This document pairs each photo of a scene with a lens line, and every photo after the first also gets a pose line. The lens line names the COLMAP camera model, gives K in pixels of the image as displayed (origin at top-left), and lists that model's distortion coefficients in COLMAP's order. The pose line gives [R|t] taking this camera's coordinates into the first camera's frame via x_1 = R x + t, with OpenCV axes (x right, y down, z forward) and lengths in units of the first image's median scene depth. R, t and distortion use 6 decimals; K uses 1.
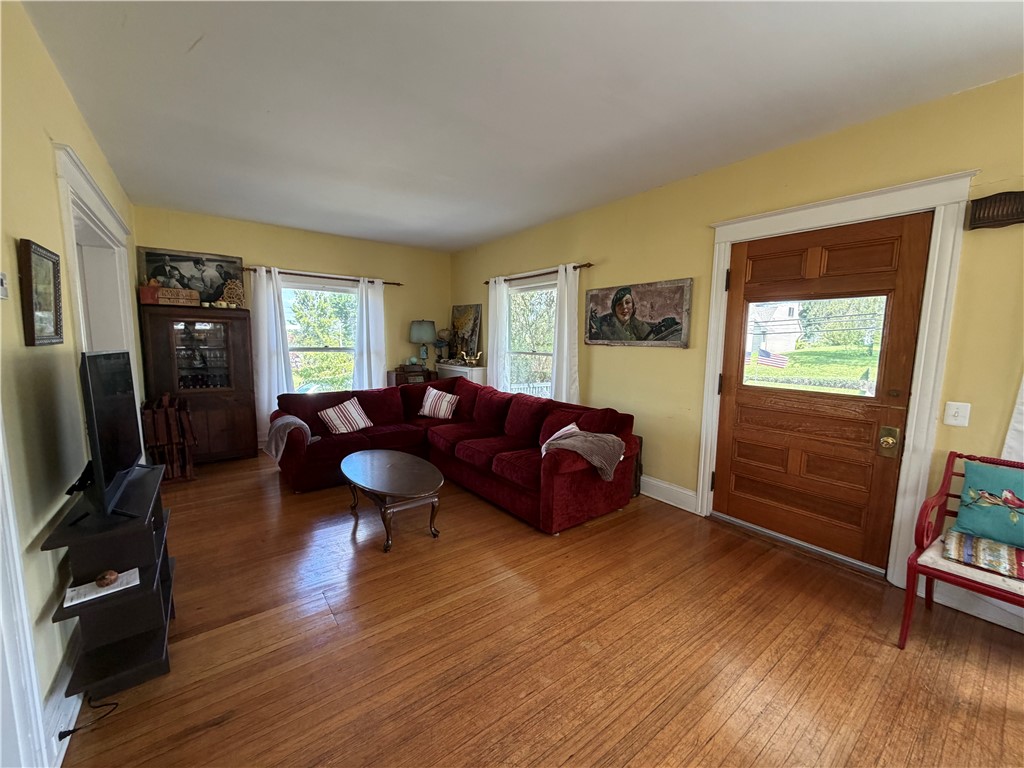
lens RADIAL K [[407.5, 0, 510.6], [0, 407.5, 386.7], [0, 0, 1]] dist [-0.000987, 0.000337]
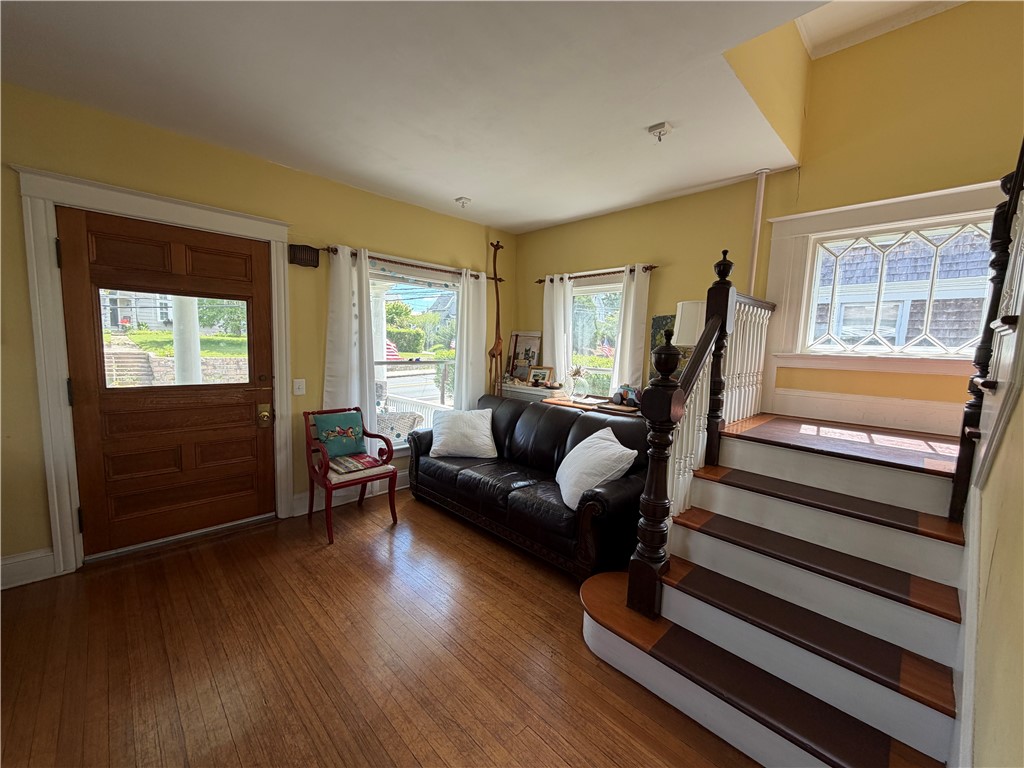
lens RADIAL K [[407.5, 0, 510.6], [0, 407.5, 386.7], [0, 0, 1]] dist [-0.000987, 0.000337]
pose [[-0.126588, -0.124585, 0.984101, -0.313667], [0.083313, 0.987241, 0.135699, -0.047836], [-0.988450, 0.099166, -0.114594, 0.265209]]
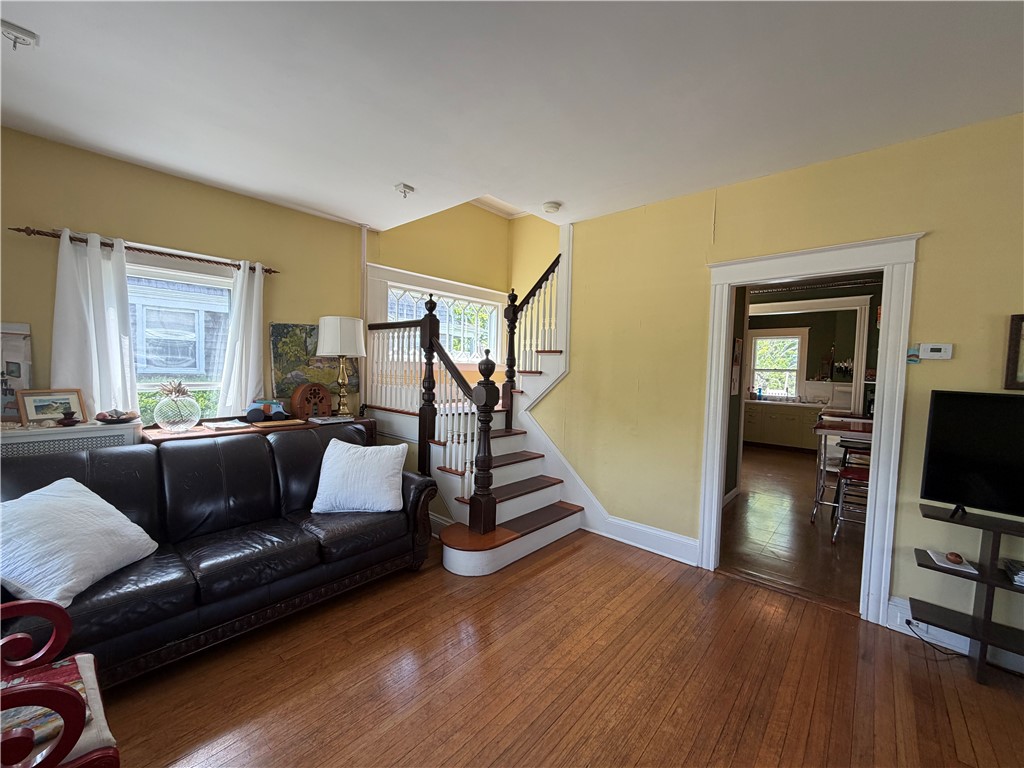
lens RADIAL K [[407.5, 0, 510.6], [0, 407.5, 386.7], [0, 0, 1]] dist [-0.000987, 0.000337]
pose [[-0.980973, -0.030592, -0.191717, 0.331895], [-0.062322, 0.984864, 0.161734, -0.099116], [0.183868, 0.170605, -0.968032, 0.873869]]
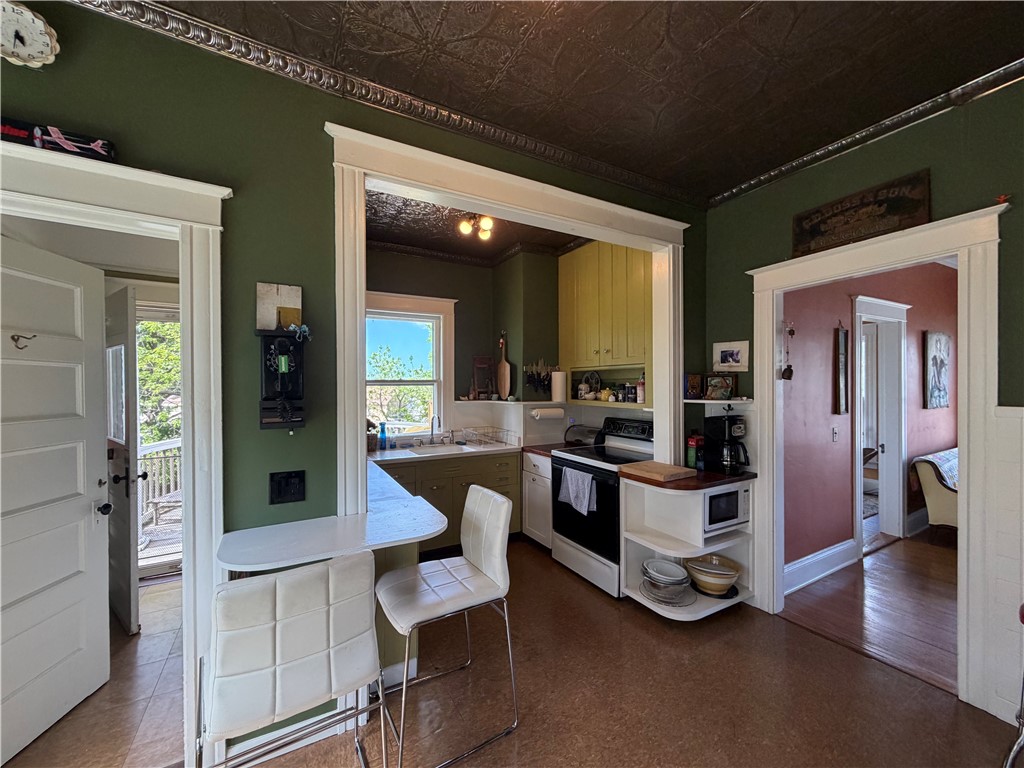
lens RADIAL K [[407.5, 0, 510.6], [0, 407.5, 386.7], [0, 0, 1]] dist [-0.000987, 0.000337]
pose [[-0.132058, -0.014901, -0.991130, -0.578612], [-0.114031, 0.993477, 0.000257, 0.076159], [0.984661, 0.113054, -0.132896, -0.752883]]
